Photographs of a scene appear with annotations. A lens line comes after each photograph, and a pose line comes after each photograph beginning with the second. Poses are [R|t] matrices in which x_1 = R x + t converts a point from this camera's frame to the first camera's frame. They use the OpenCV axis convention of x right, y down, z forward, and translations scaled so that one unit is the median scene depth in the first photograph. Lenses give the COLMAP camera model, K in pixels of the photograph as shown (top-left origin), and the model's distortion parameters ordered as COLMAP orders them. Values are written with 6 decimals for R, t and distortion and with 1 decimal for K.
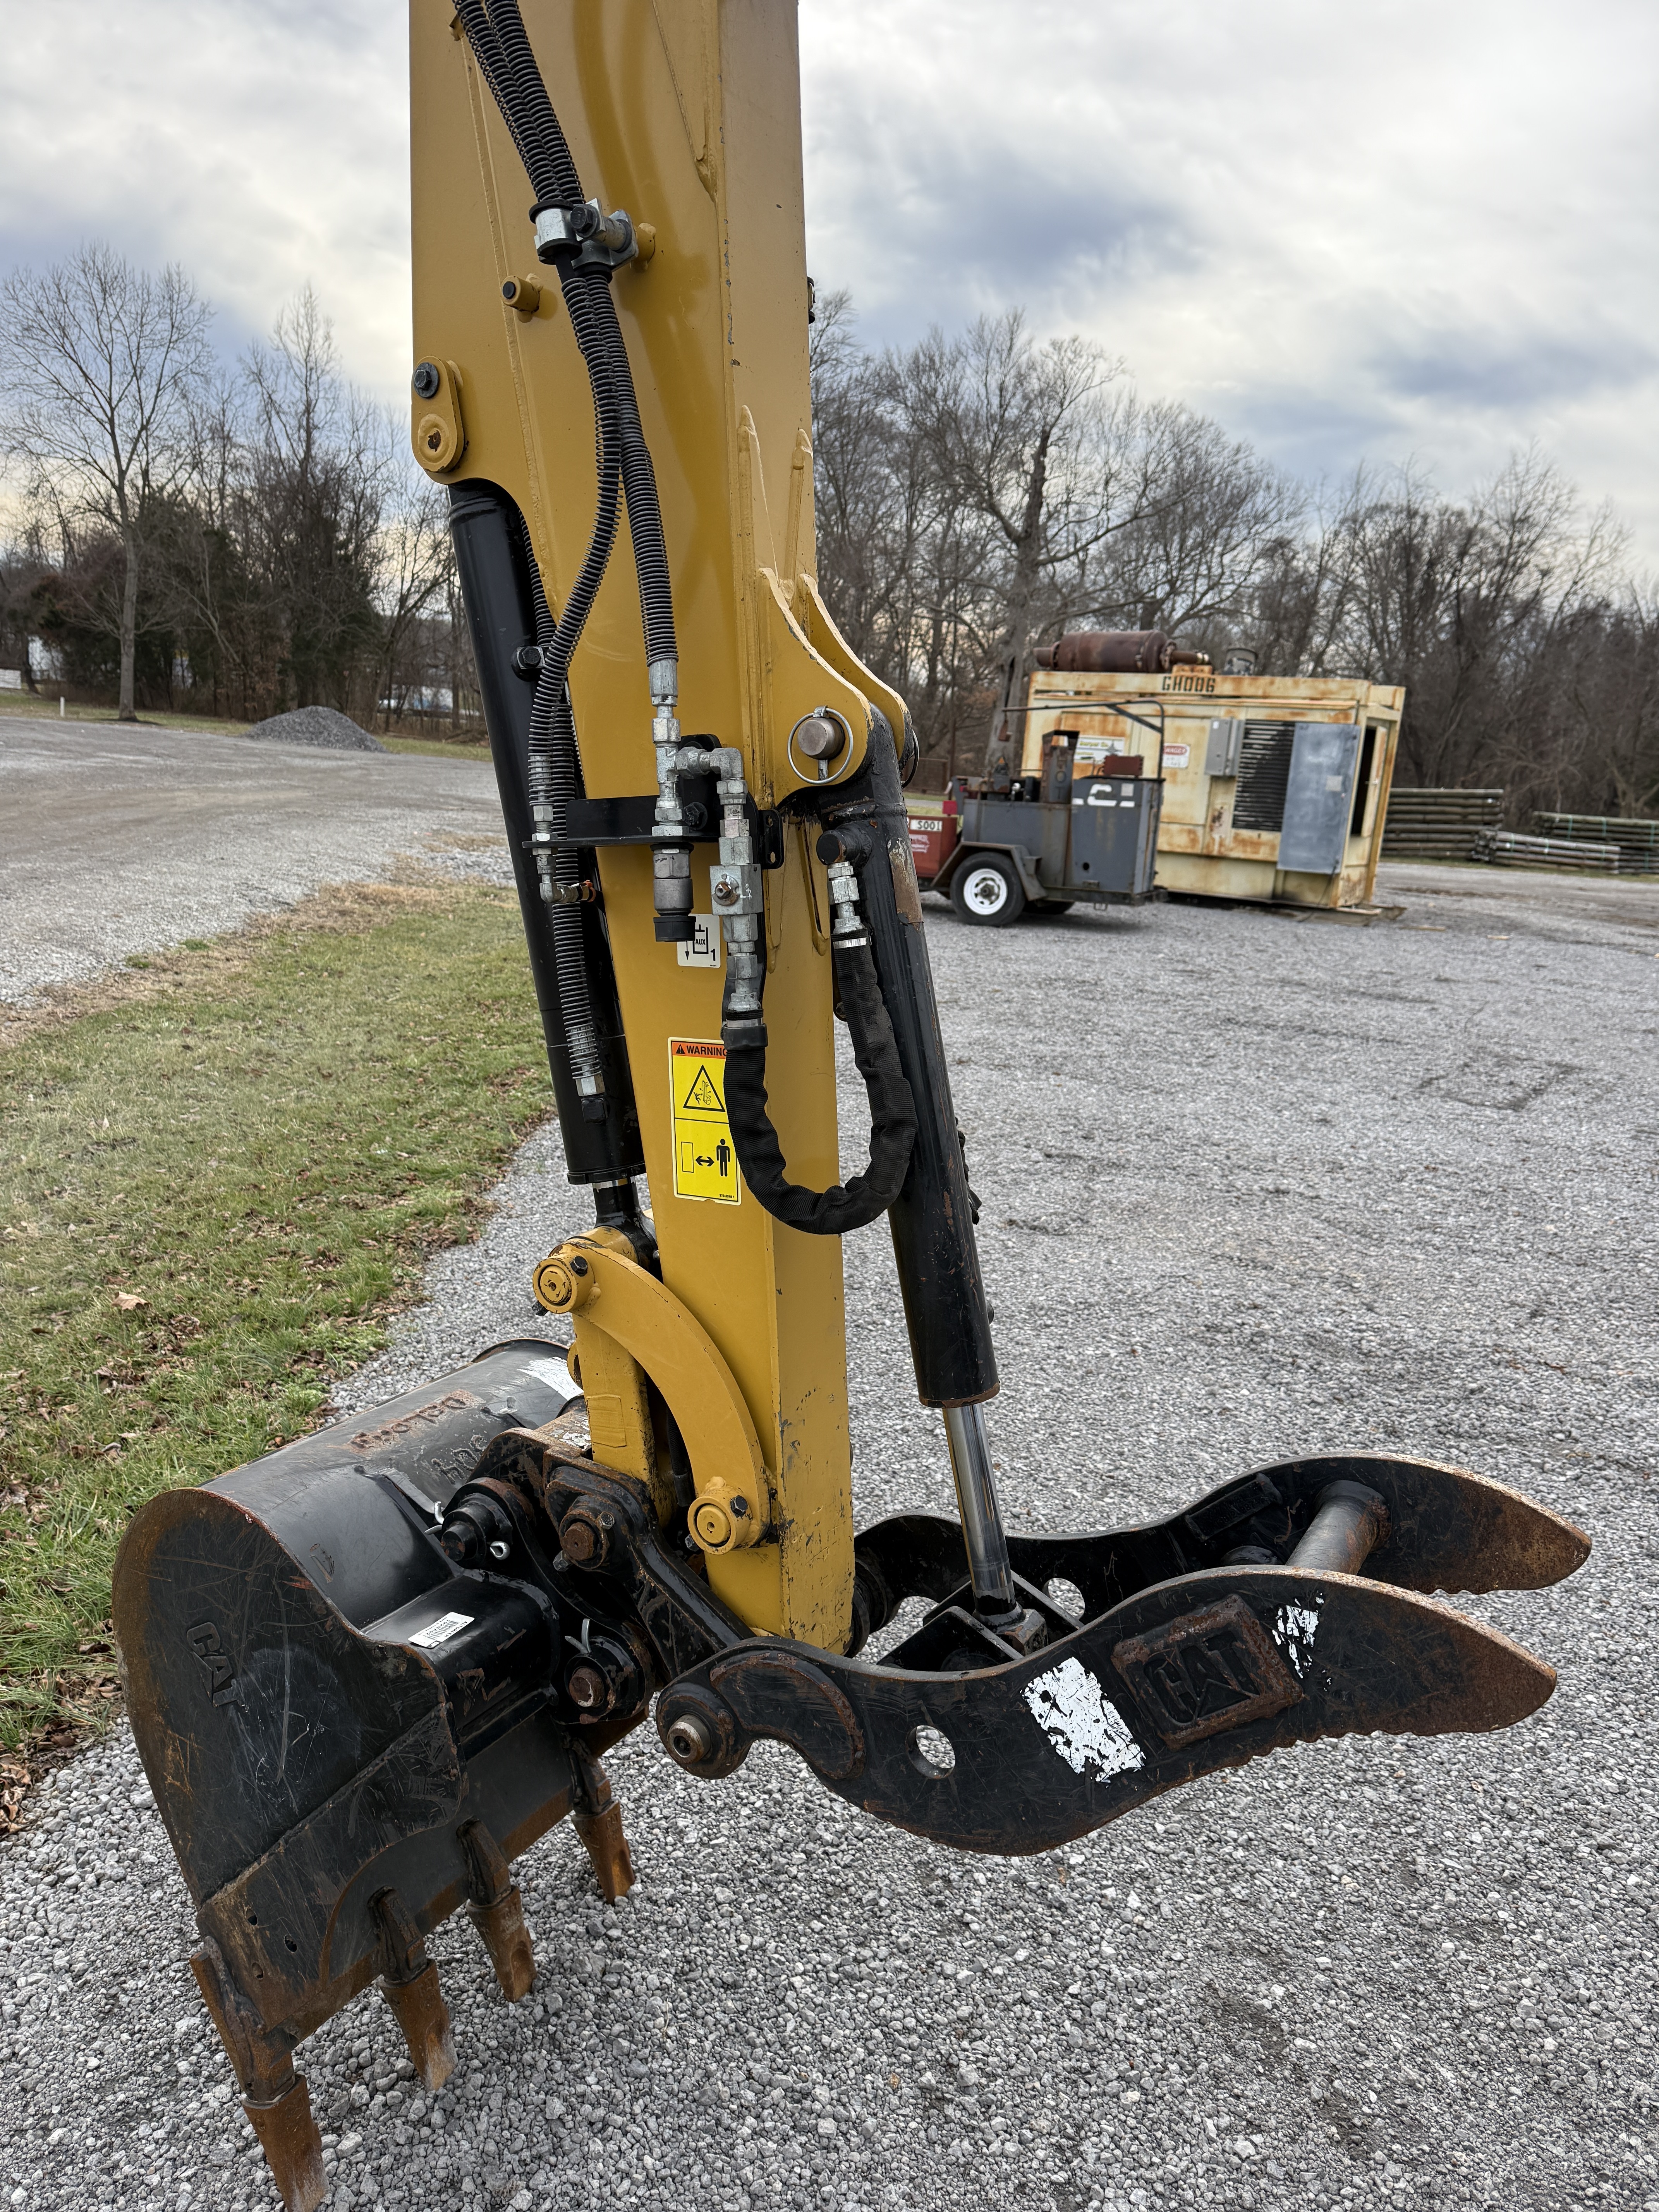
lens RADIAL K [[1553.7, 0, 850.6], [0, 1553.7, 1094.5], [0, 0, 1]] dist [0.032407, -0.036821]
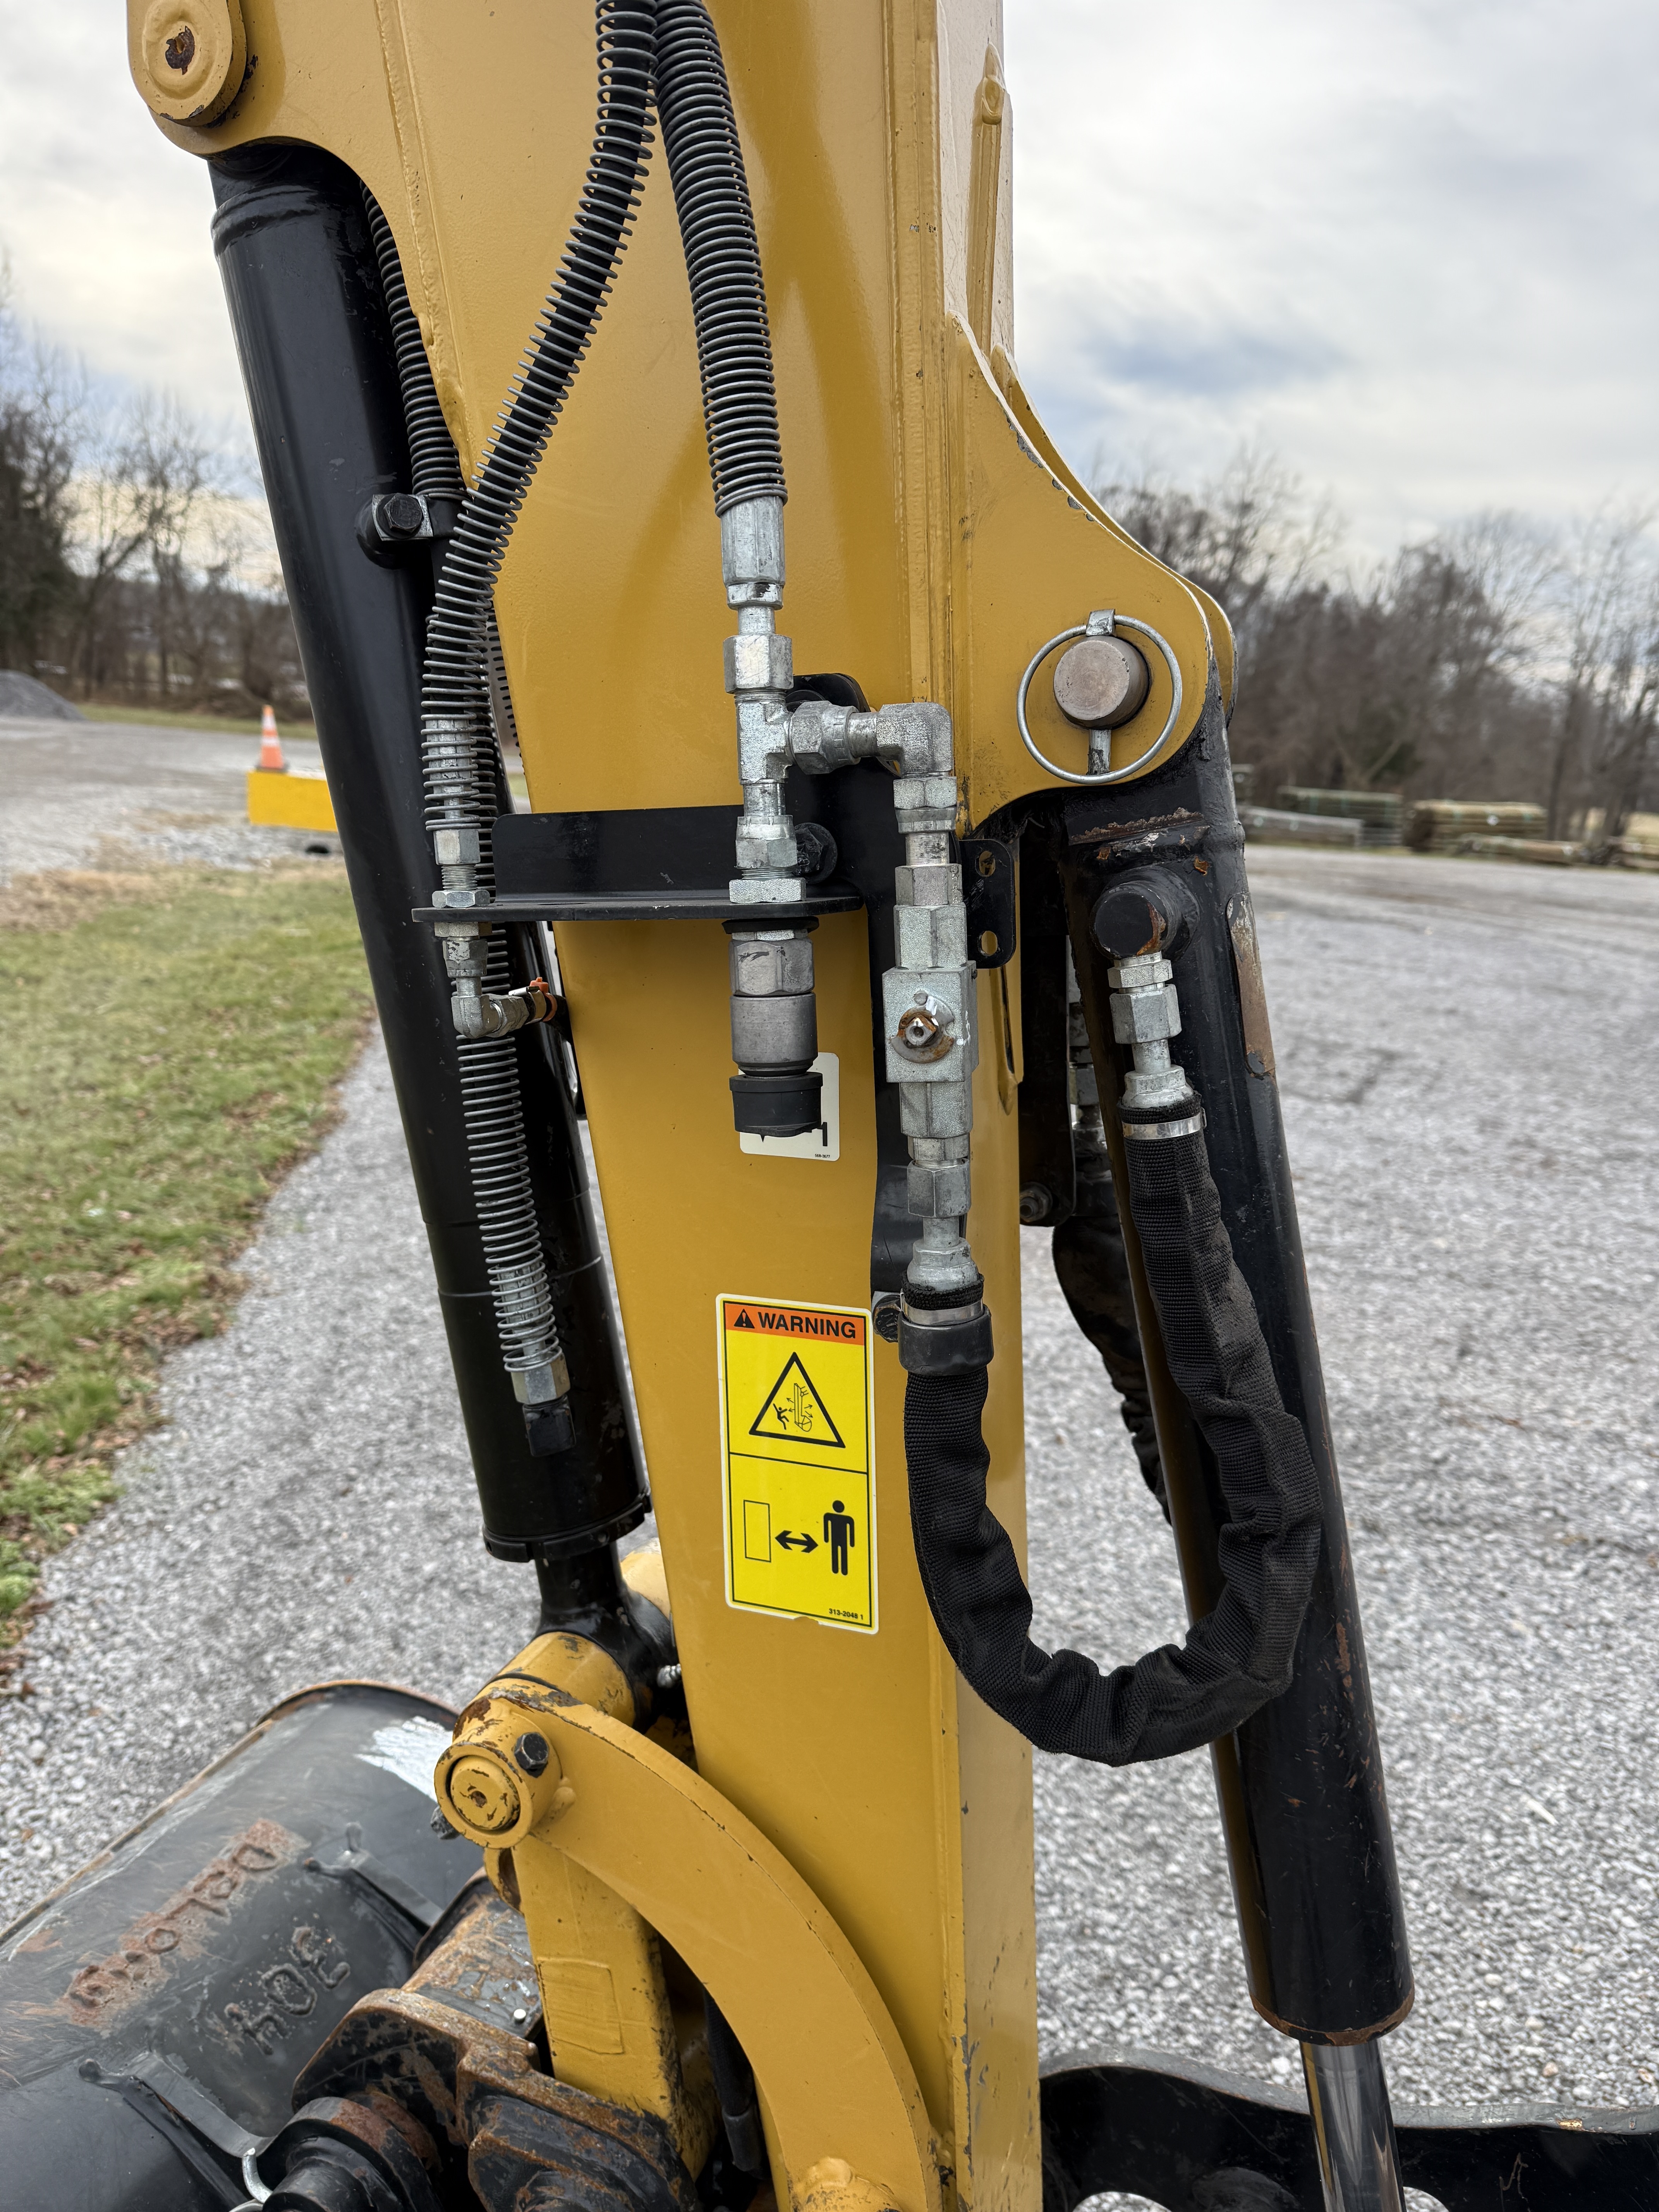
lens RADIAL K [[1553.7, 0, 844.5], [0, 1553.7, 1099.3], [0, 0, 1]] dist [0.032407, -0.036821]
pose [[0.987866, -0.031473, 0.152084, -0.114386], [0.028673, 0.999377, 0.020572, -0.082204], [-0.152637, -0.015961, 0.988153, 0.386766]]
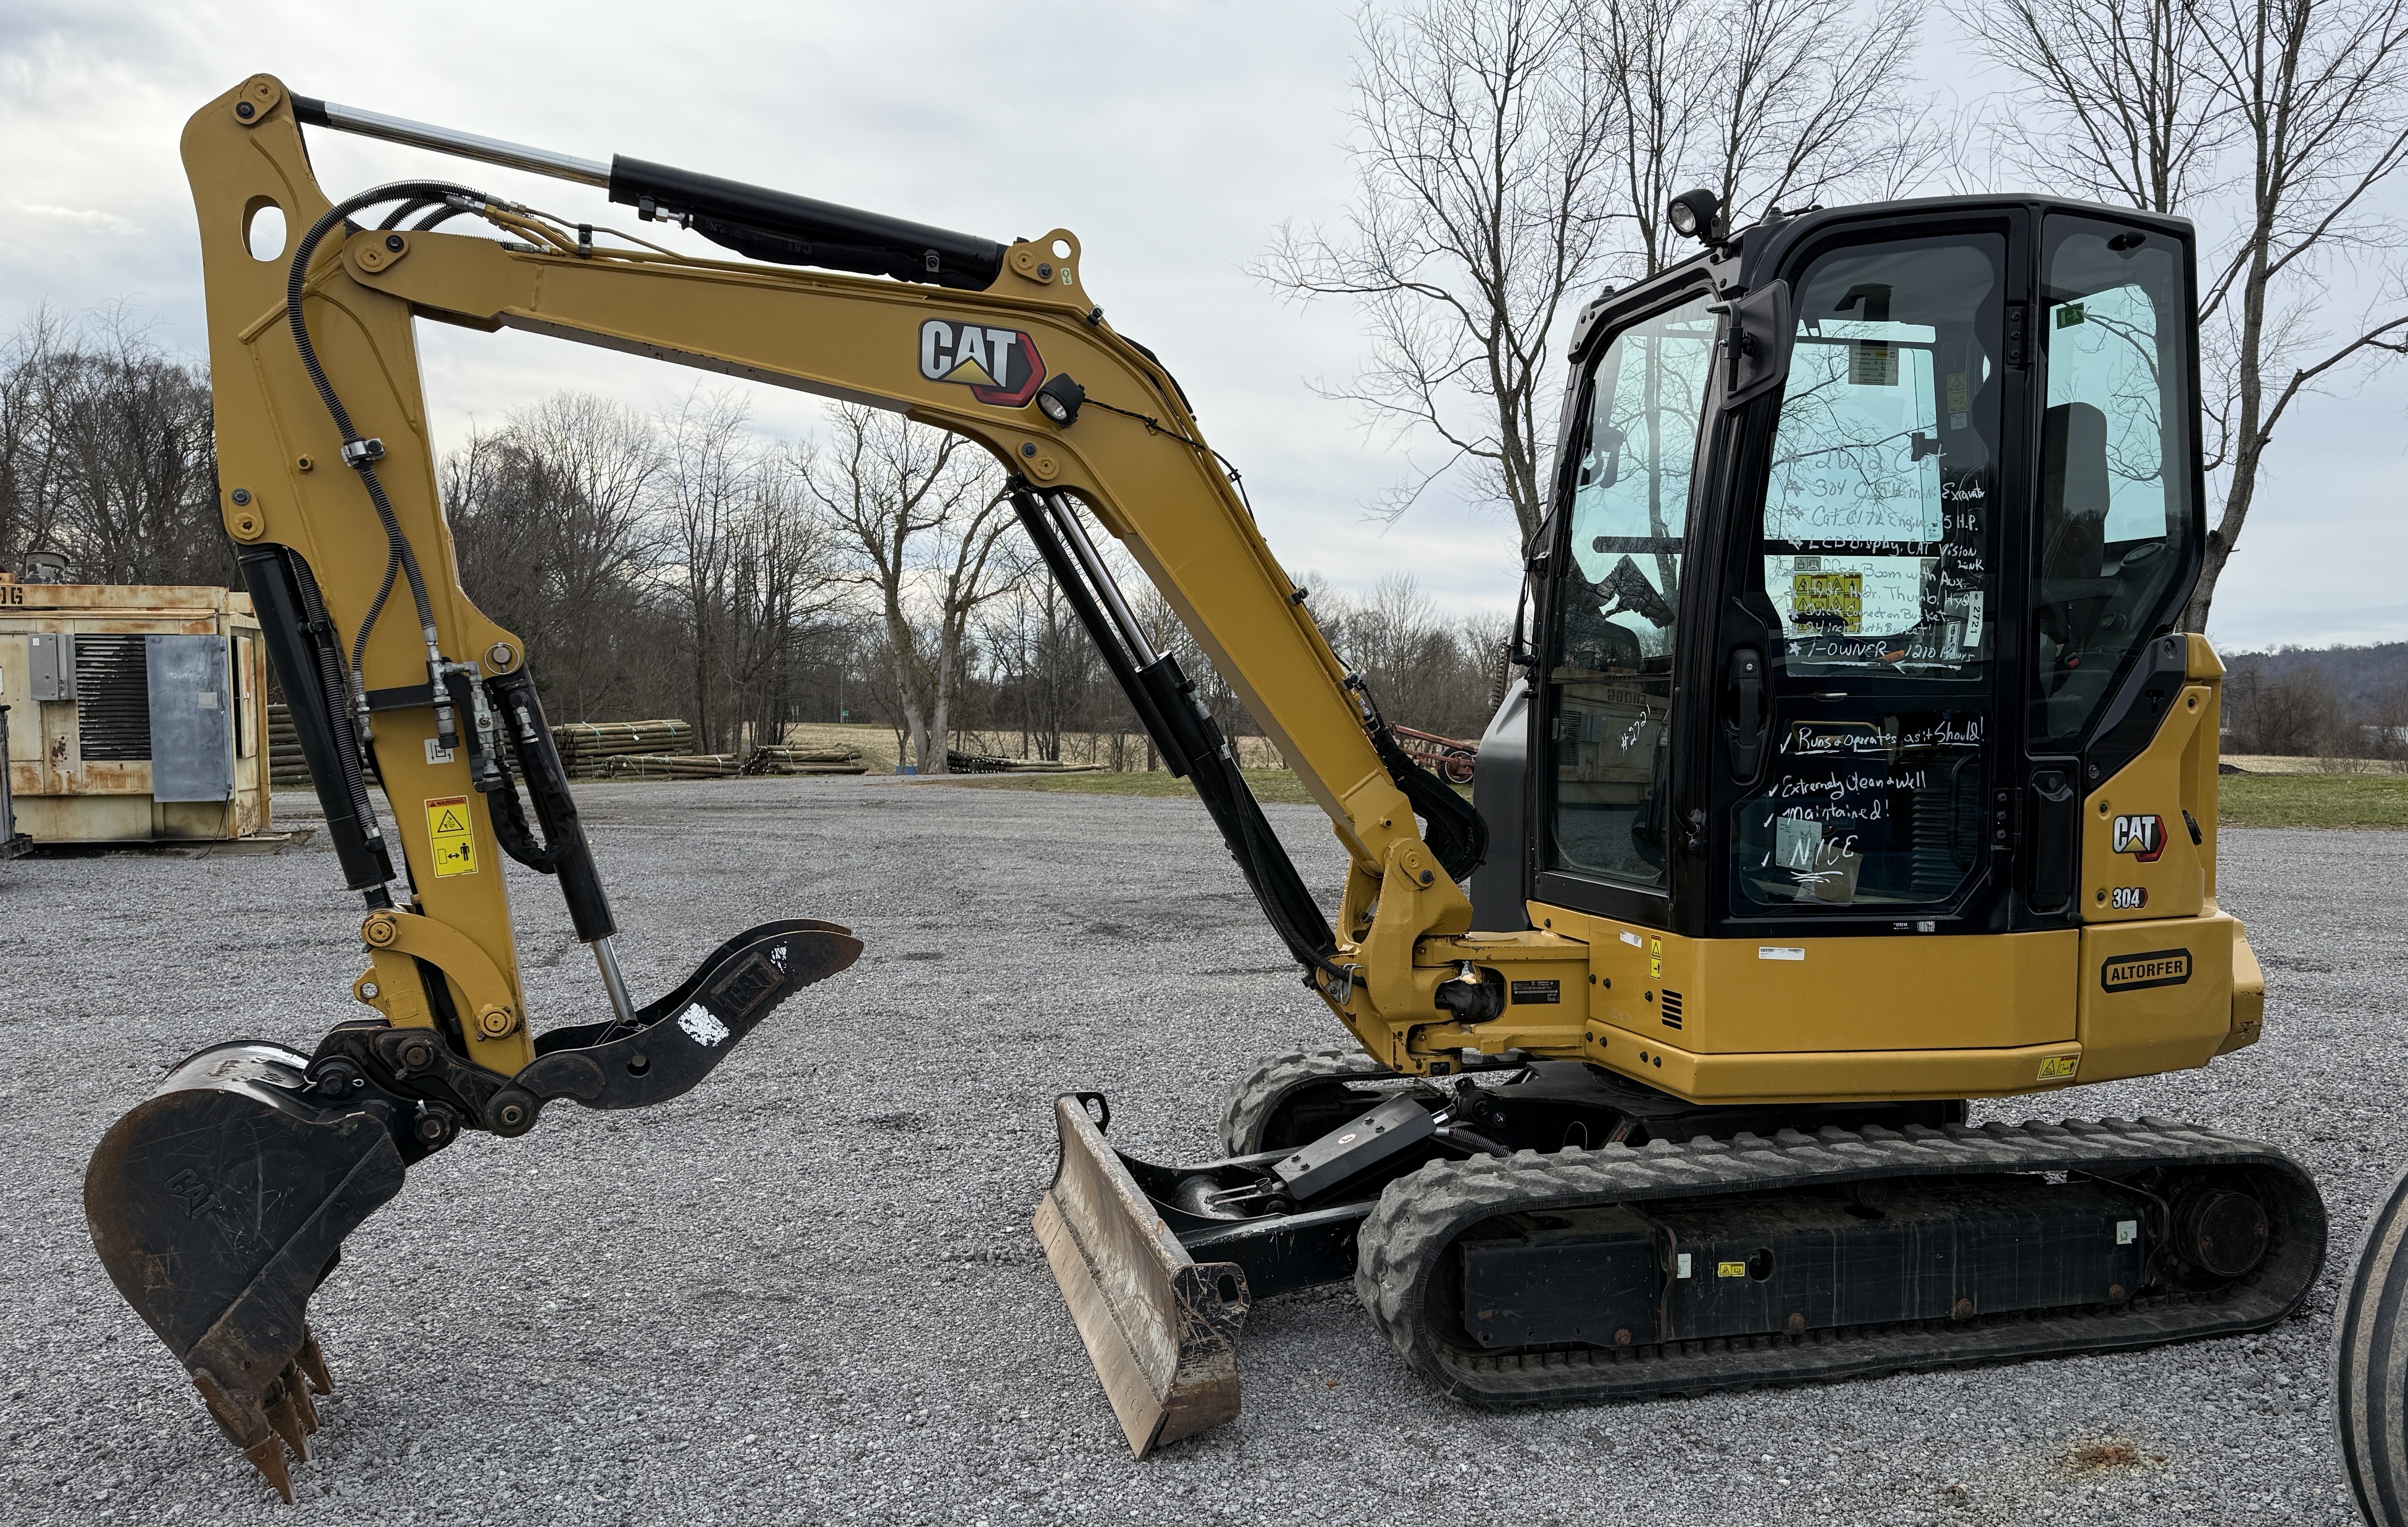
lens RADIAL K [[1911.5, 0, 1266.9], [0, 1911.5, 831.4], [0, 0, 1]] dist [0.085895, -0.064432]
pose [[0.650943, -0.124335, 0.748876, -1.018376], [0.216514, 0.975929, -0.026167, 0.242556], [-0.727596, 0.179176, 0.662194, -1.175970]]
